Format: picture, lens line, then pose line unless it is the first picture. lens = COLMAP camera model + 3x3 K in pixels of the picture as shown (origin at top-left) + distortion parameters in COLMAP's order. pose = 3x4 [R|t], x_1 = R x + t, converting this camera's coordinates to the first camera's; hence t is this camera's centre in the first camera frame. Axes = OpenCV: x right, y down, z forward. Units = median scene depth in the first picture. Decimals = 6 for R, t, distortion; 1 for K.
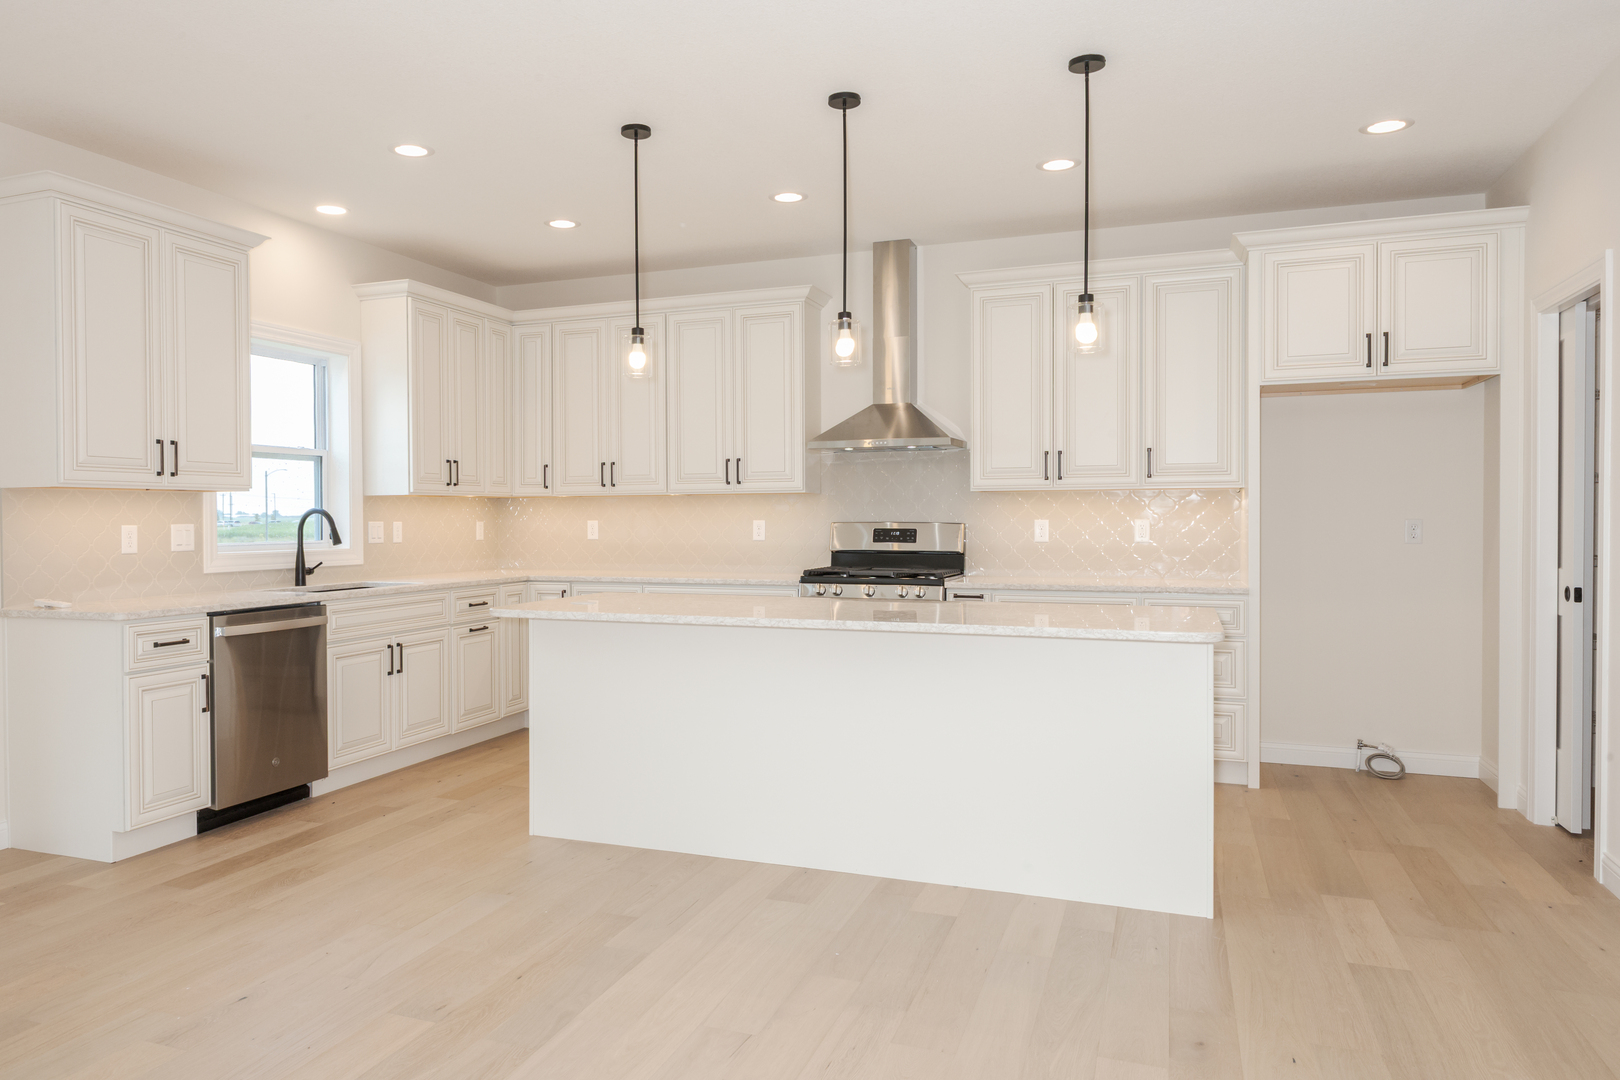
lens RADIAL K [[1104.0, 0, 745.0], [0, 1104.0, 536.7], [0, 0, 1]] dist [0.001498, 0.007041]
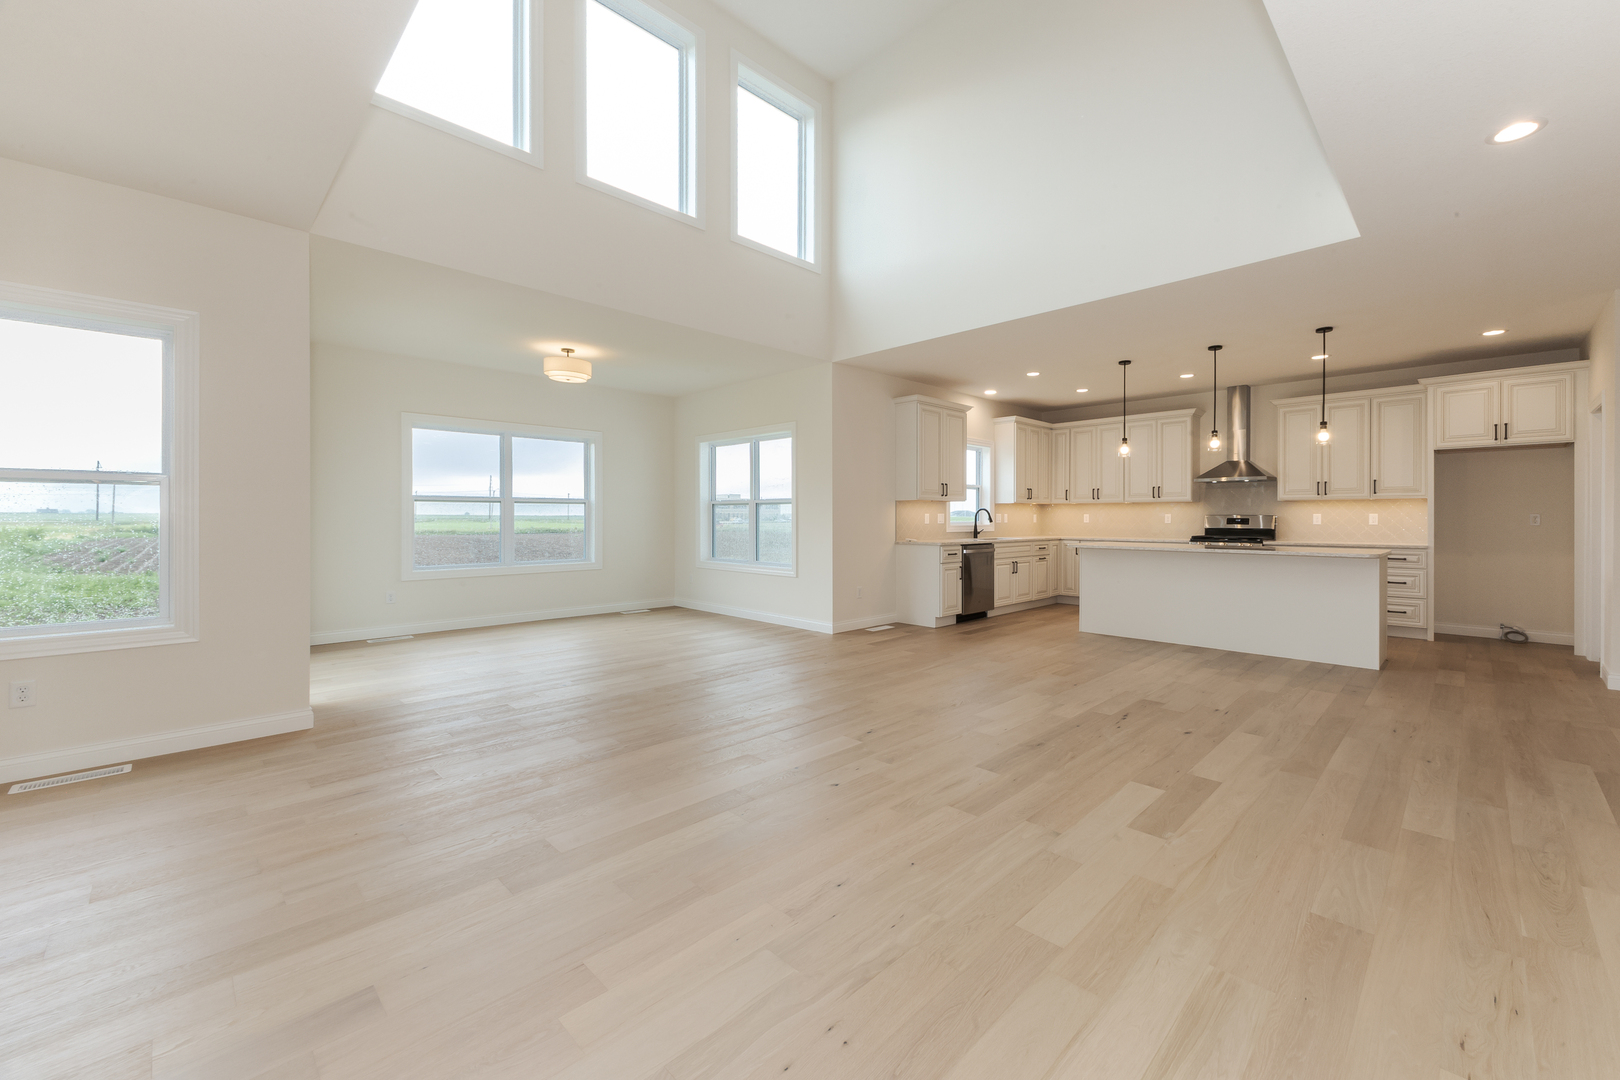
lens RADIAL K [[648.9, 0, 884.1], [0, 648.9, 522.1], [0, 0, 1]] dist [0.010137, 0.000599]
pose [[0.932458, 0.007870, -0.361193, -0.055107], [-0.011782, 0.999893, -0.008628, 0.021721], [0.361087, 0.012301, 0.932451, -0.480702]]
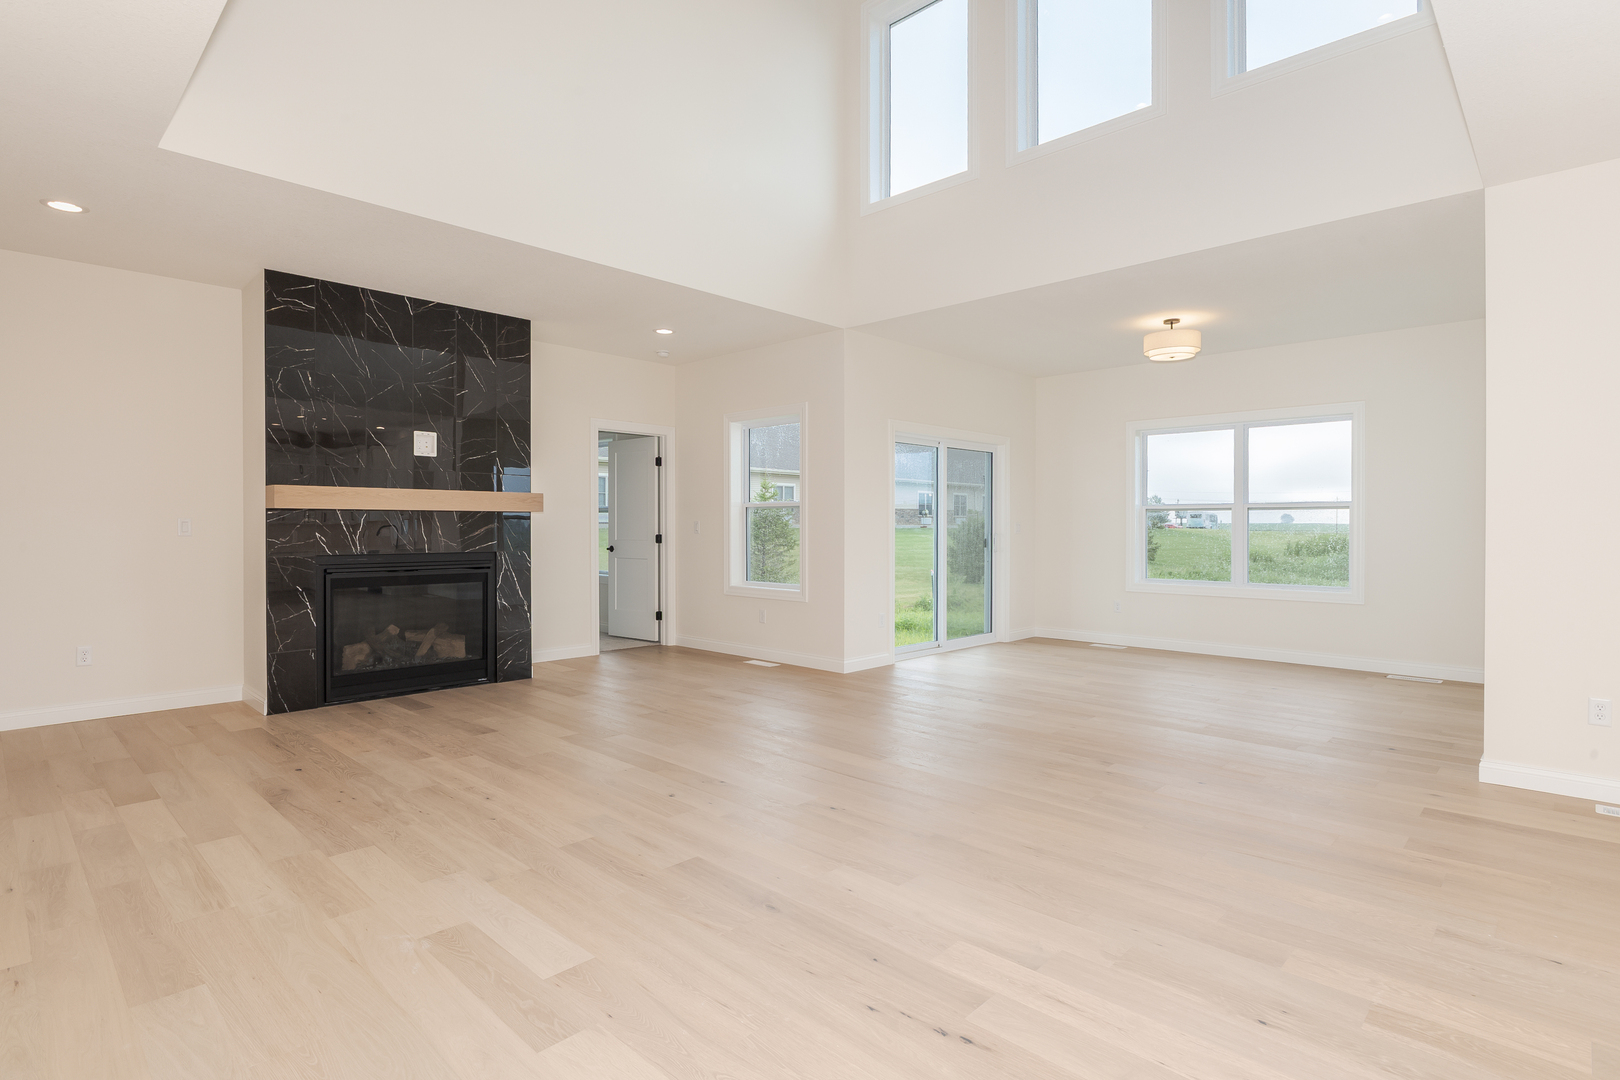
lens RADIAL K [[808.3, 0, 817.5], [0, 808.3, 531.2], [0, 0, 1]] dist [-0.012123, 0.002913]
pose [[-0.381449, 0.011484, -0.924319, 0.271154], [-0.017886, 0.999644, 0.019801, 0.002847], [0.924217, 0.024085, -0.381108, 0.344282]]
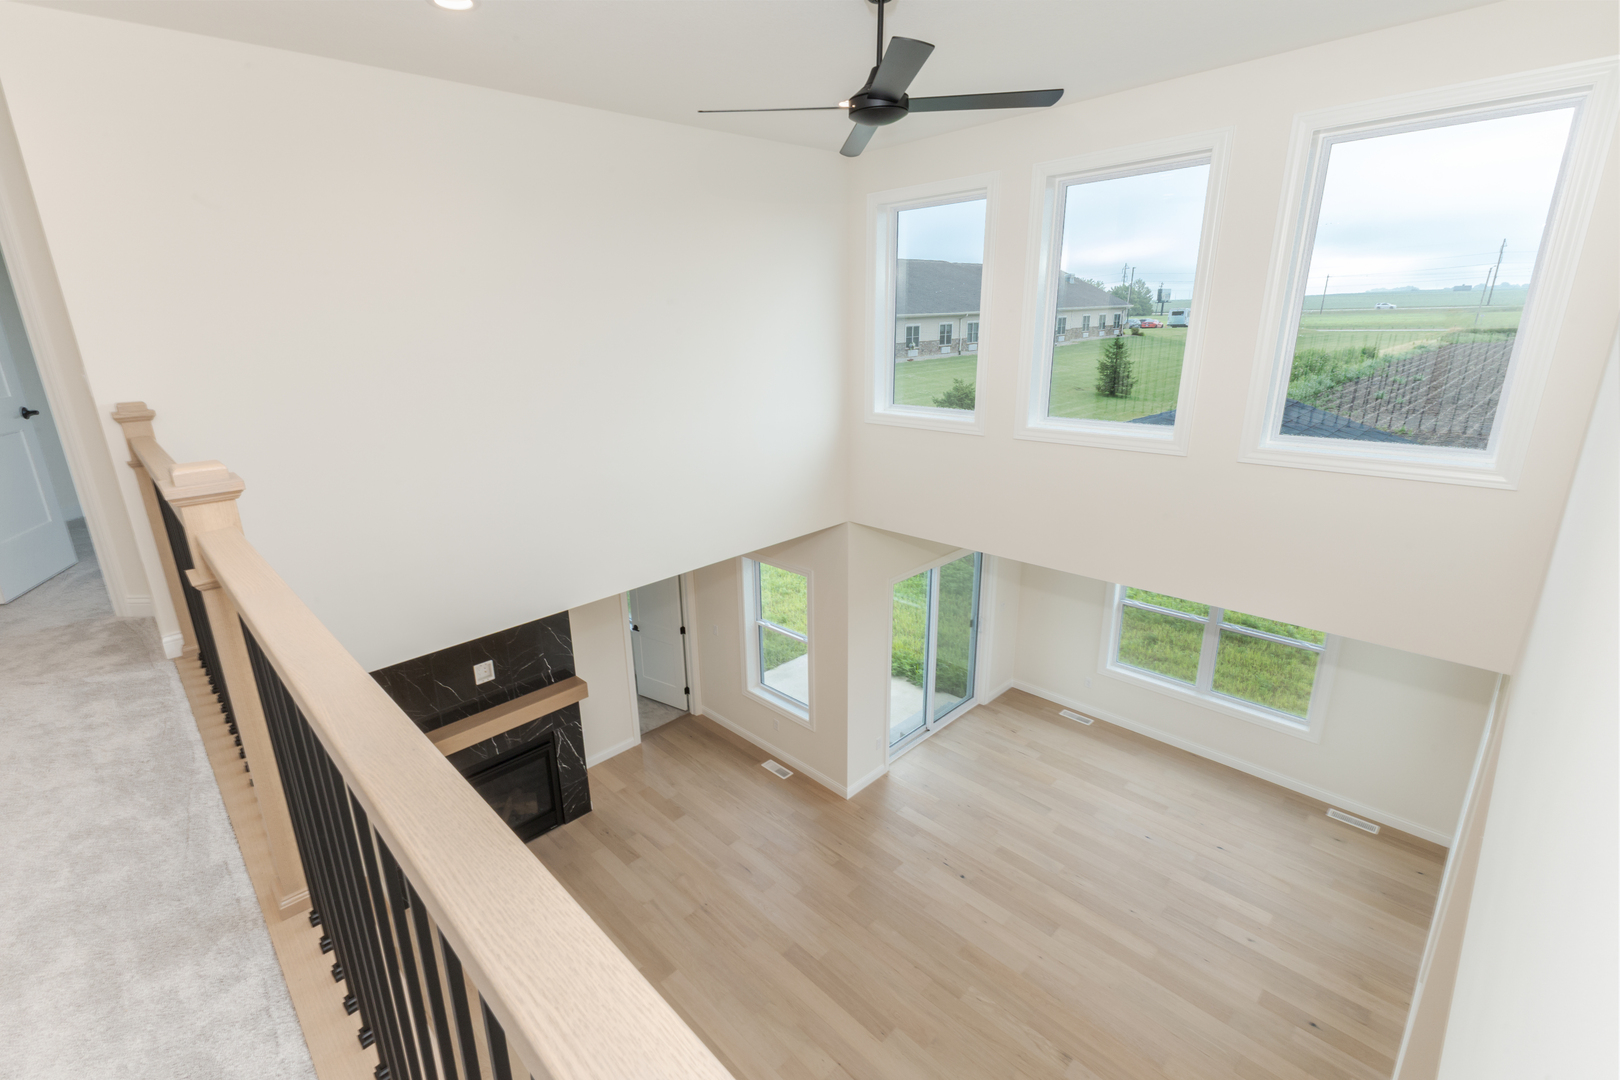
lens RADIAL K [[713.5, 0, 760.7], [0, 713.5, 545.6], [0, 0, 1]] dist [0.013190, -0.002698]
pose [[-0.441029, 0.278280, -0.853260, 0.176440], [0.015031, 0.952873, 0.302998, -0.570836], [0.897367, 0.120806, -0.424427, 0.276881]]
